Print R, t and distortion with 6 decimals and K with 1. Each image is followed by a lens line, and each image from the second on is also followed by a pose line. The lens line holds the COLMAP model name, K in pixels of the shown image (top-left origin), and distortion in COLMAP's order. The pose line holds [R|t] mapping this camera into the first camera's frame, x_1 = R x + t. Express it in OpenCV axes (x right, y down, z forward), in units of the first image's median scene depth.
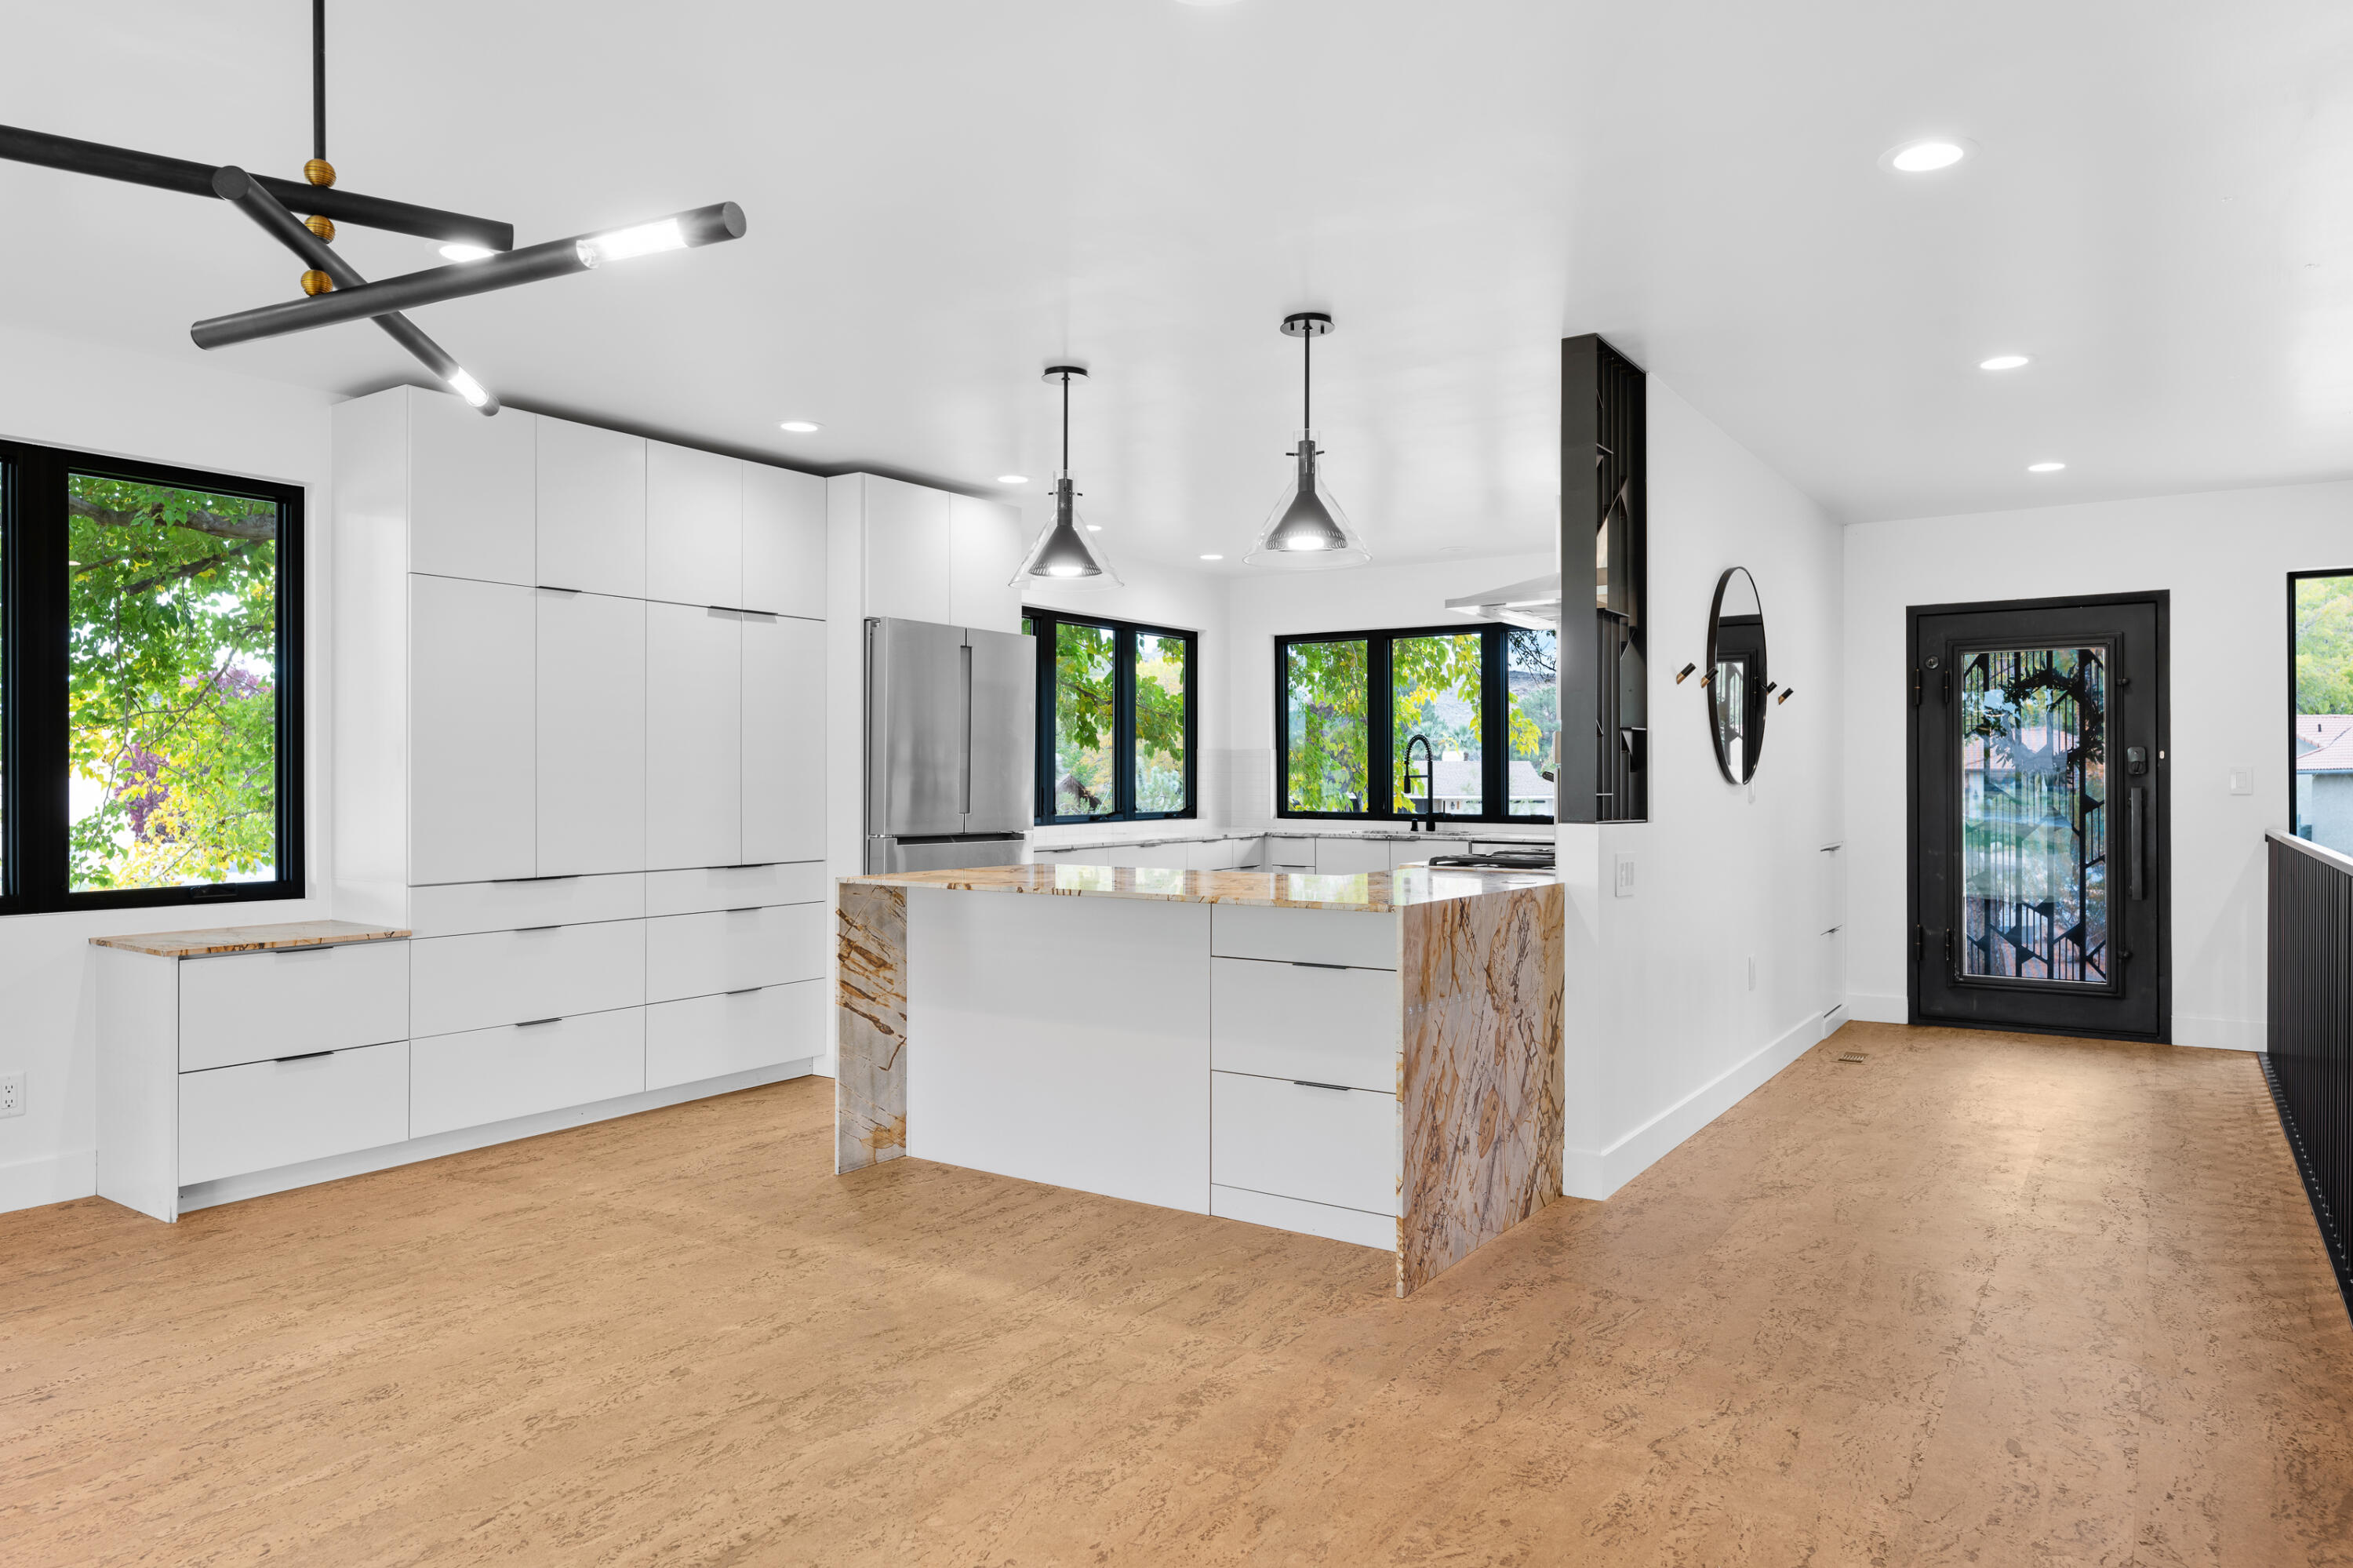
lens RADIAL K [[1487.5, 0, 1180.9], [0, 1487.5, 831.6], [0, 0, 1]] dist [0.001066, -0.002030]
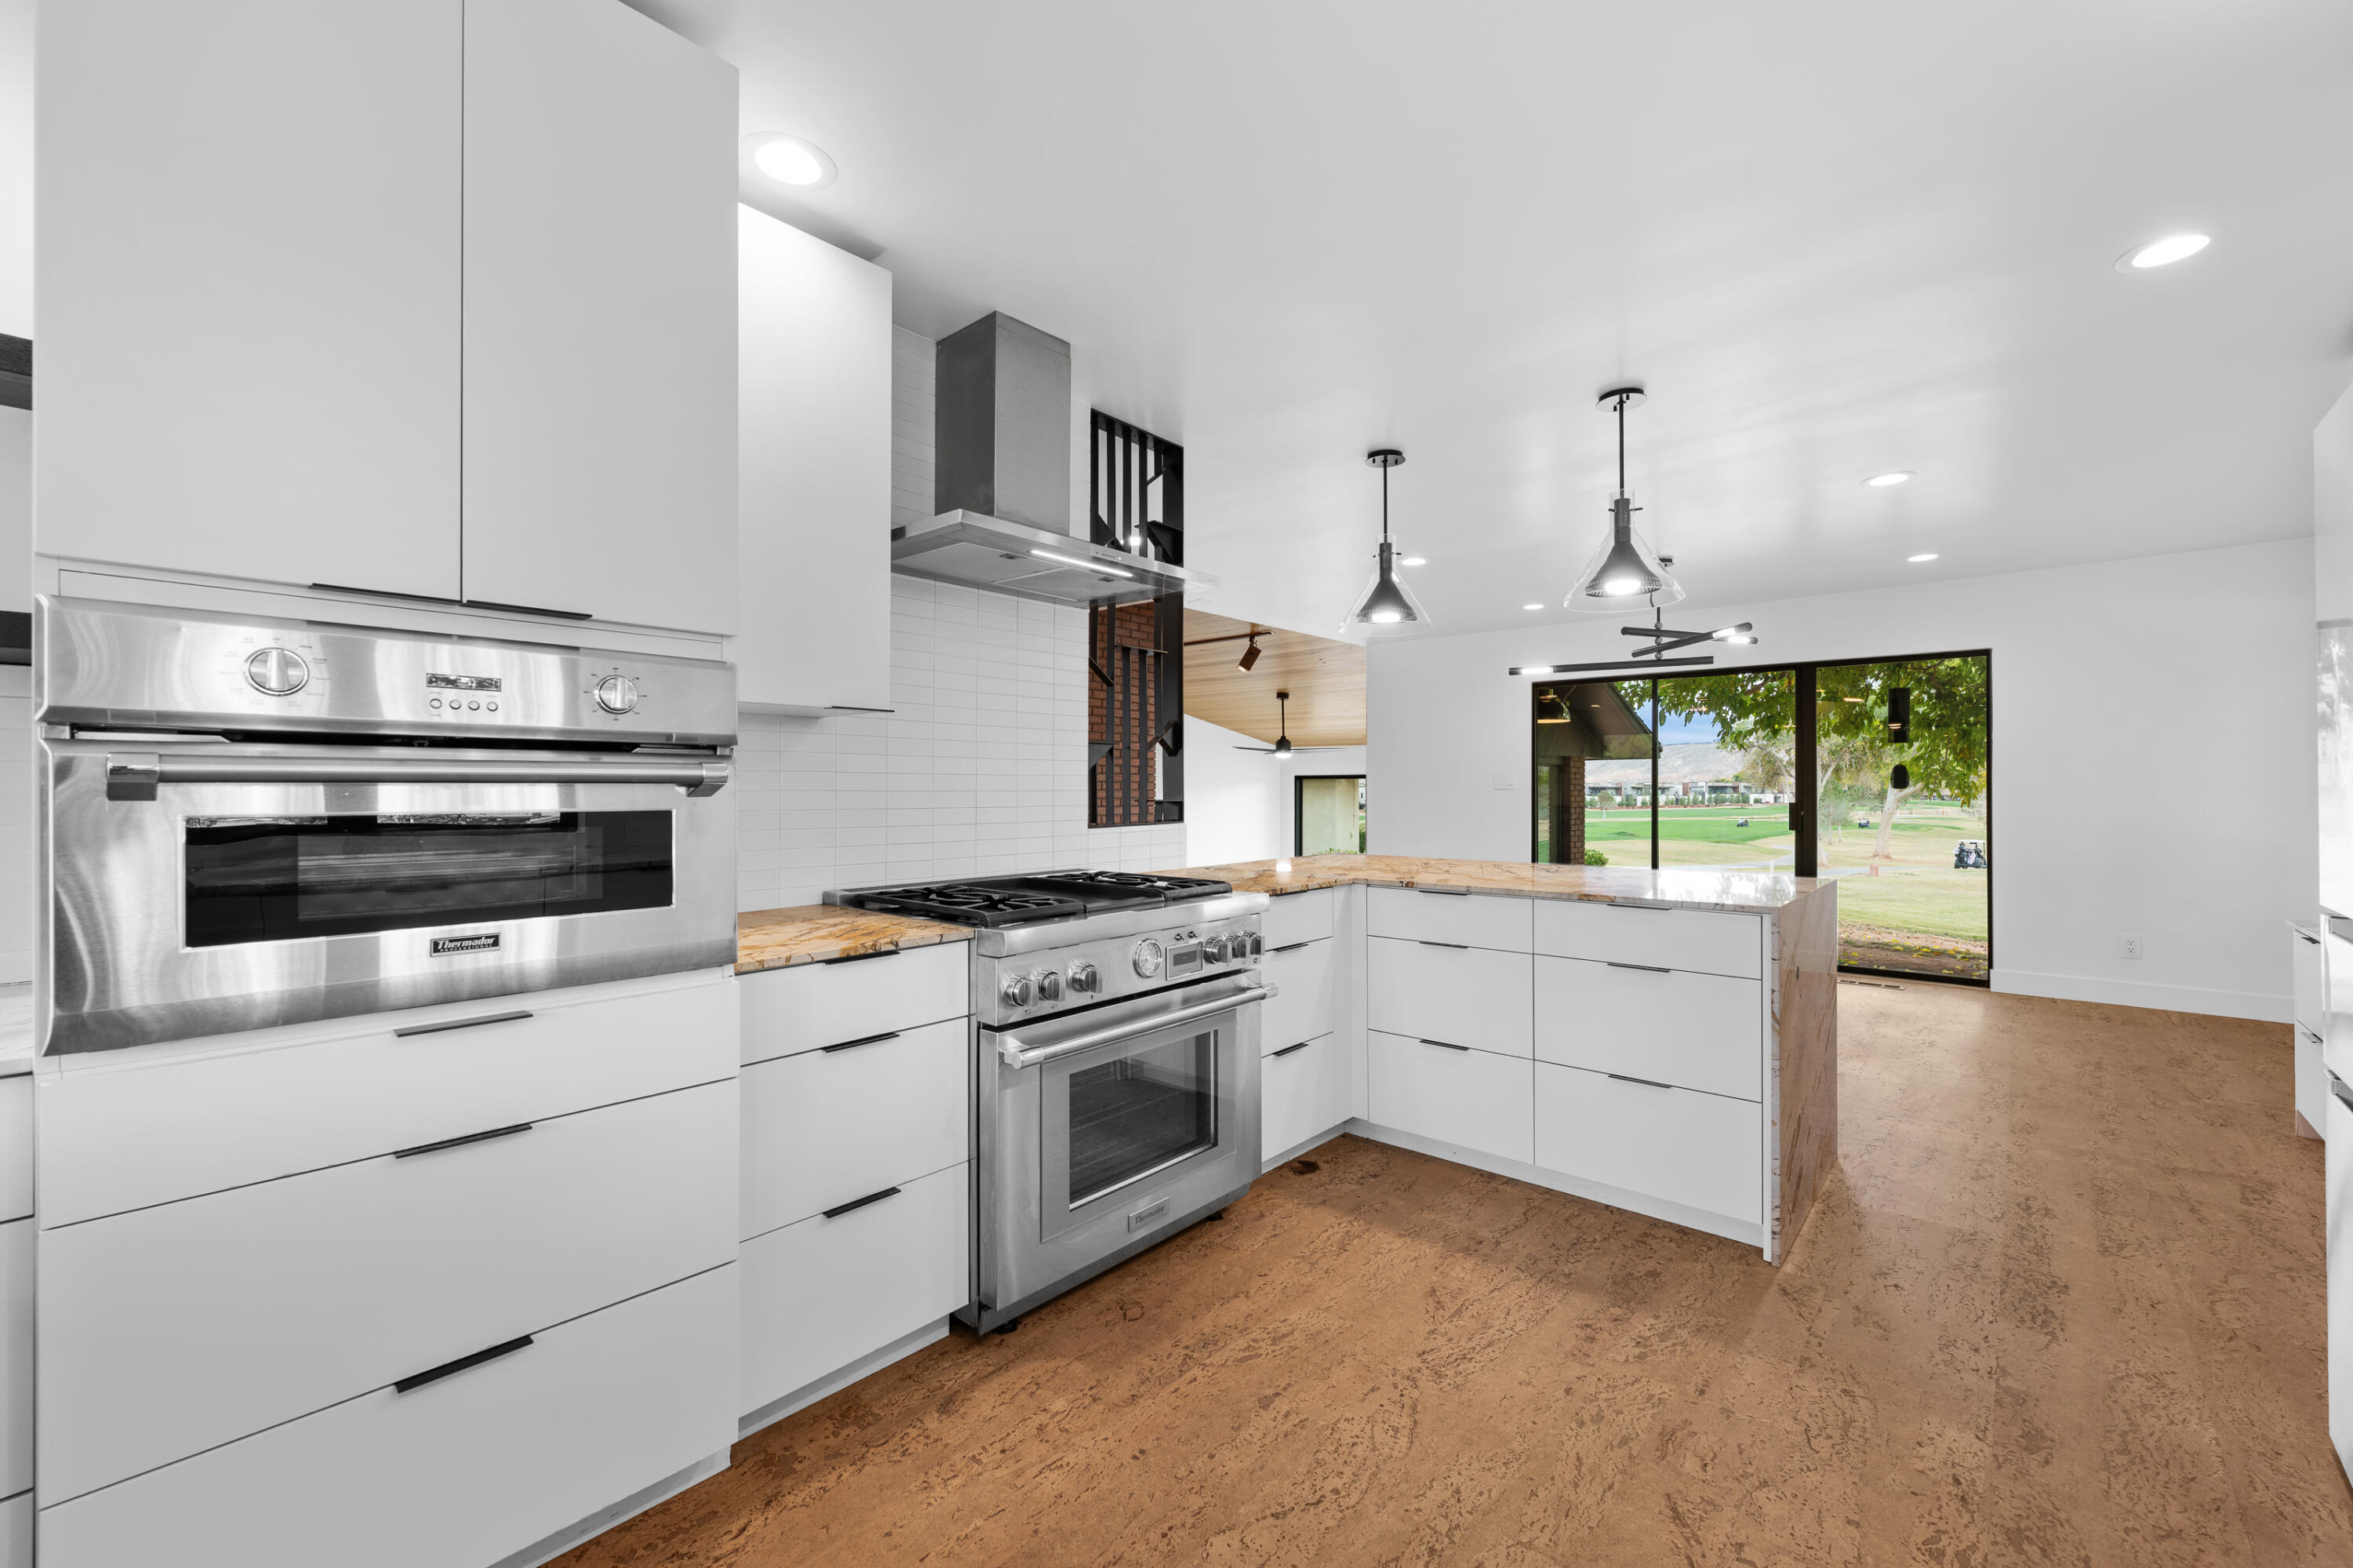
lens RADIAL K [[939.4, 0, 1177.8], [0, 939.4, 788.4], [0, 0, 1]] dist [-0.000902, -0.000048]
pose [[-0.990747, 0.000425, 0.135719, 0.168953], [0.004945, 0.999444, 0.032971, -0.068090], [-0.135629, 0.033338, -0.990199, 2.003973]]
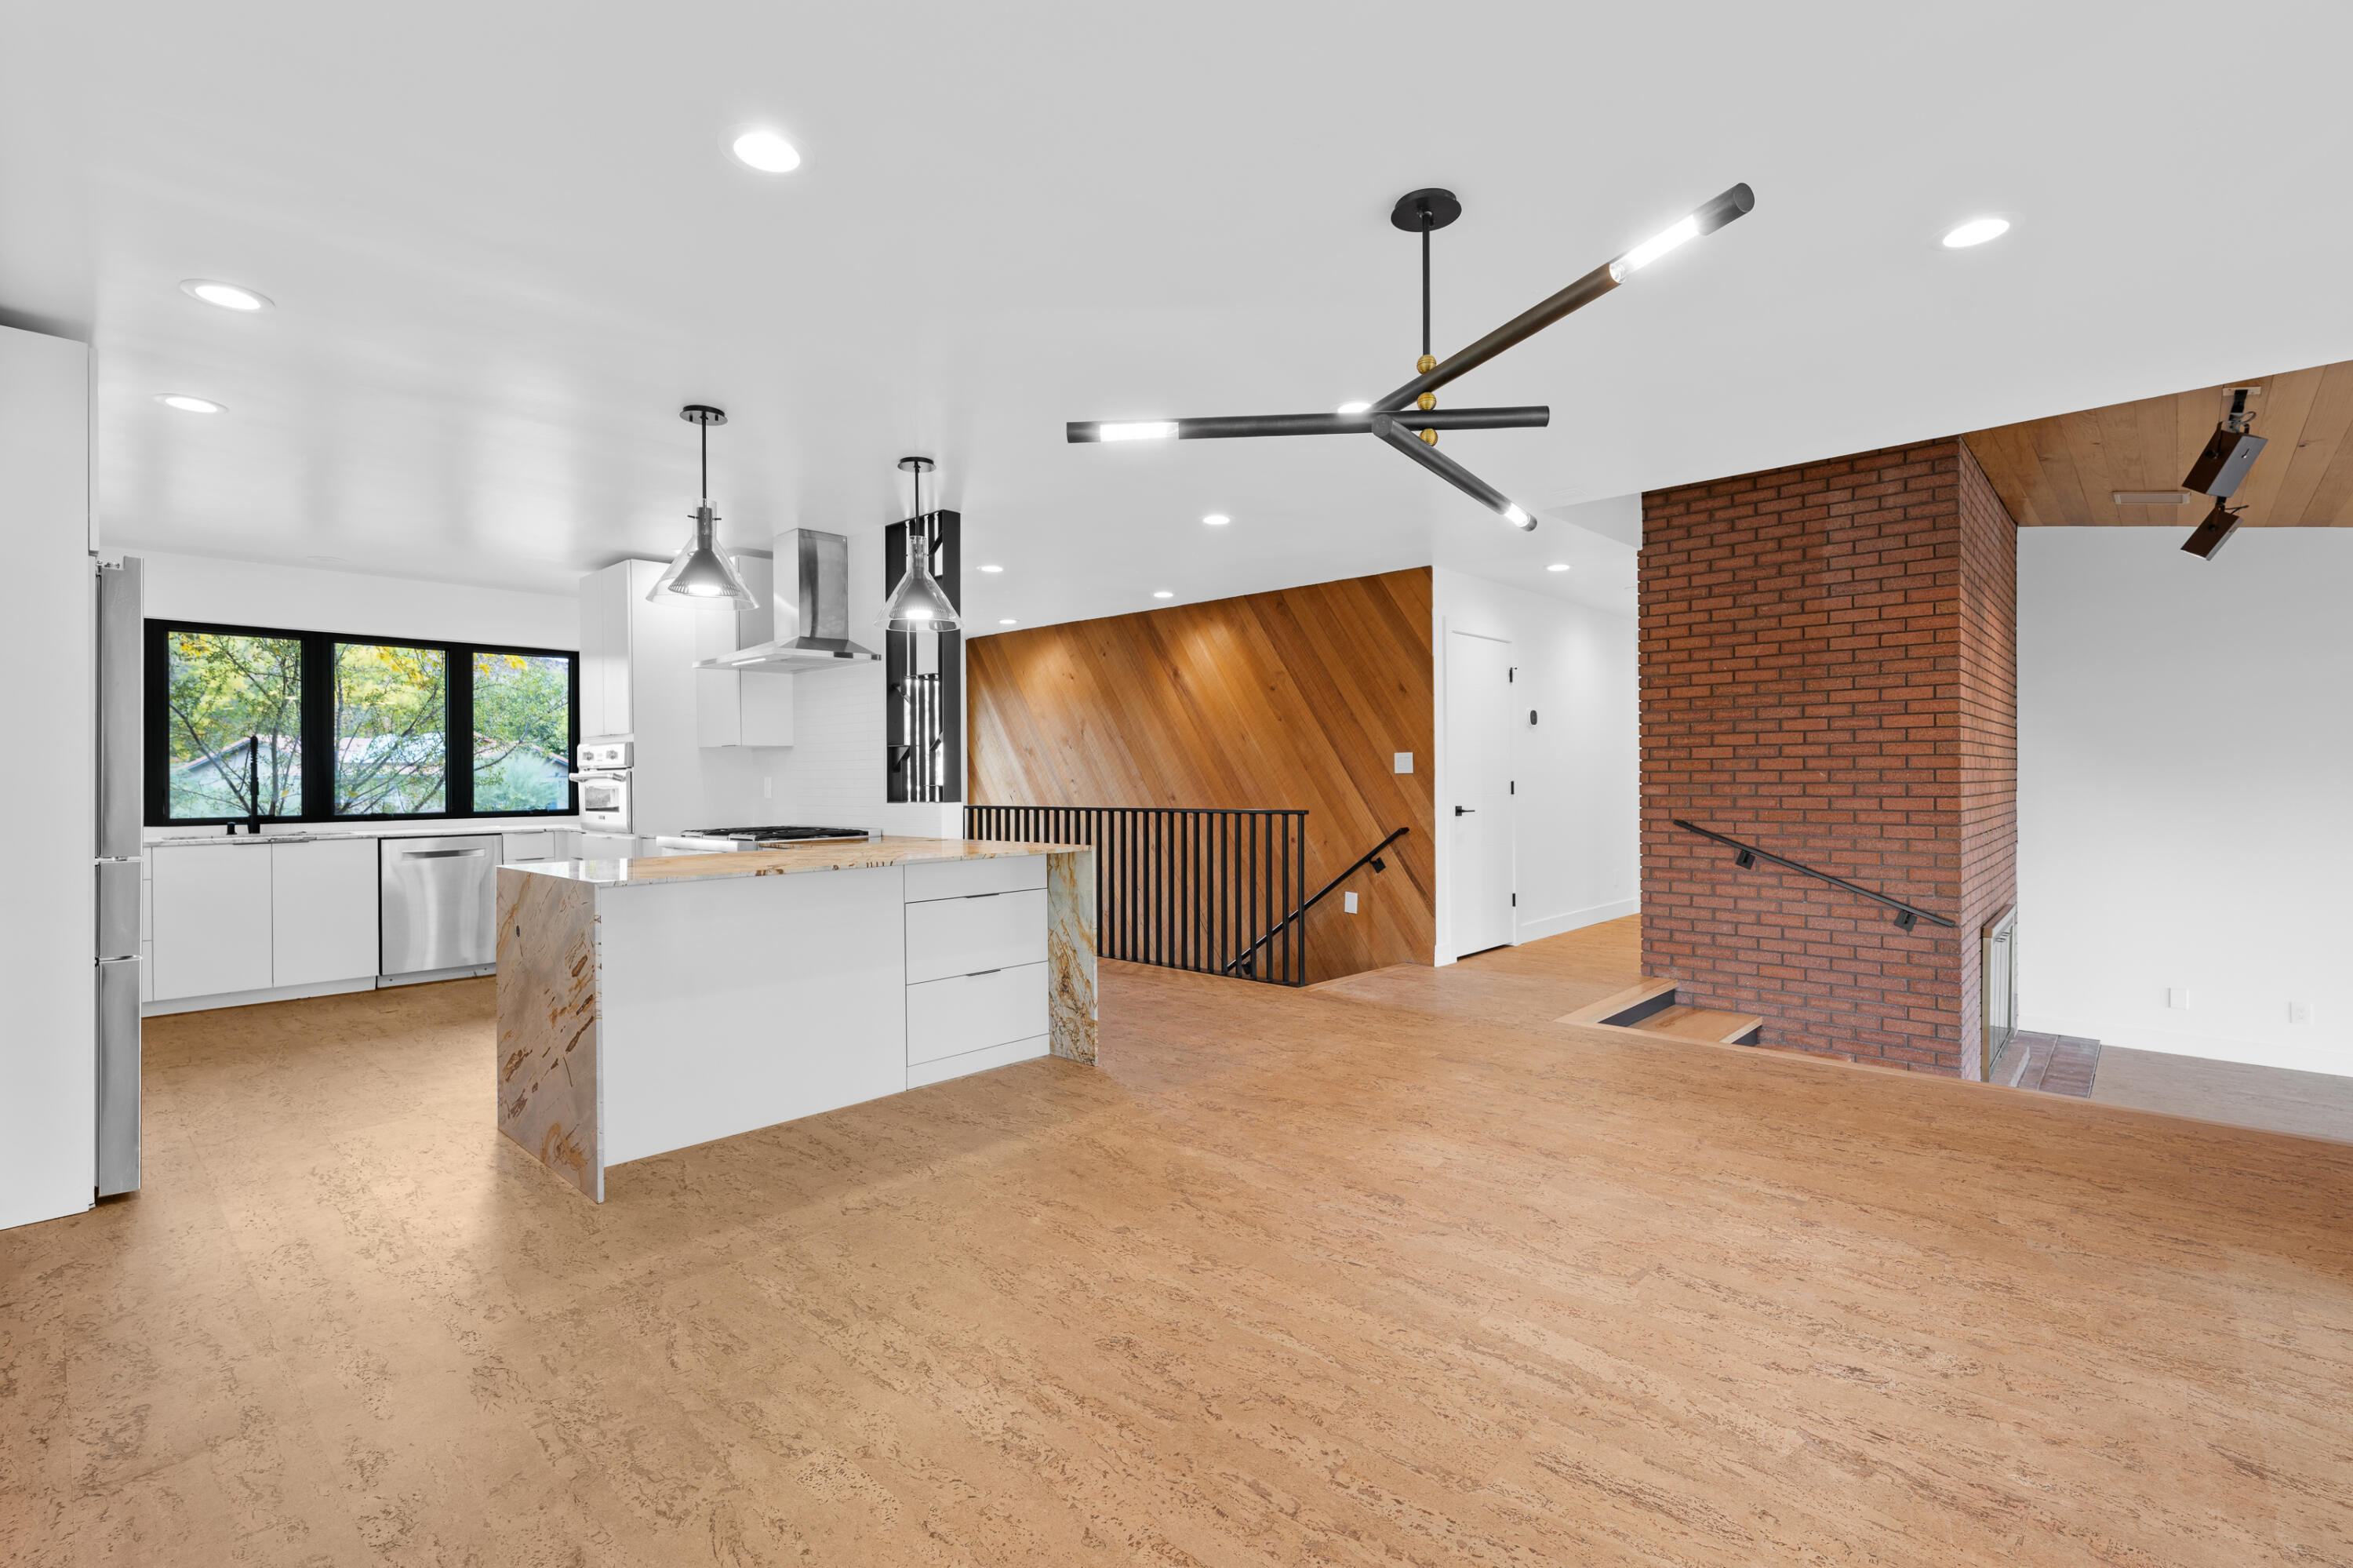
lens RADIAL K [[1056.7, 0, 1189.8], [0, 1056.7, 775.6], [0, 0, 1]] dist [-0.001306, 0.000004]
pose [[0.143636, 0.000358, 0.989631, -0.964692], [0.042730, 0.999065, -0.006564, -0.017604], [-0.988708, 0.043230, 0.143487, 0.618249]]
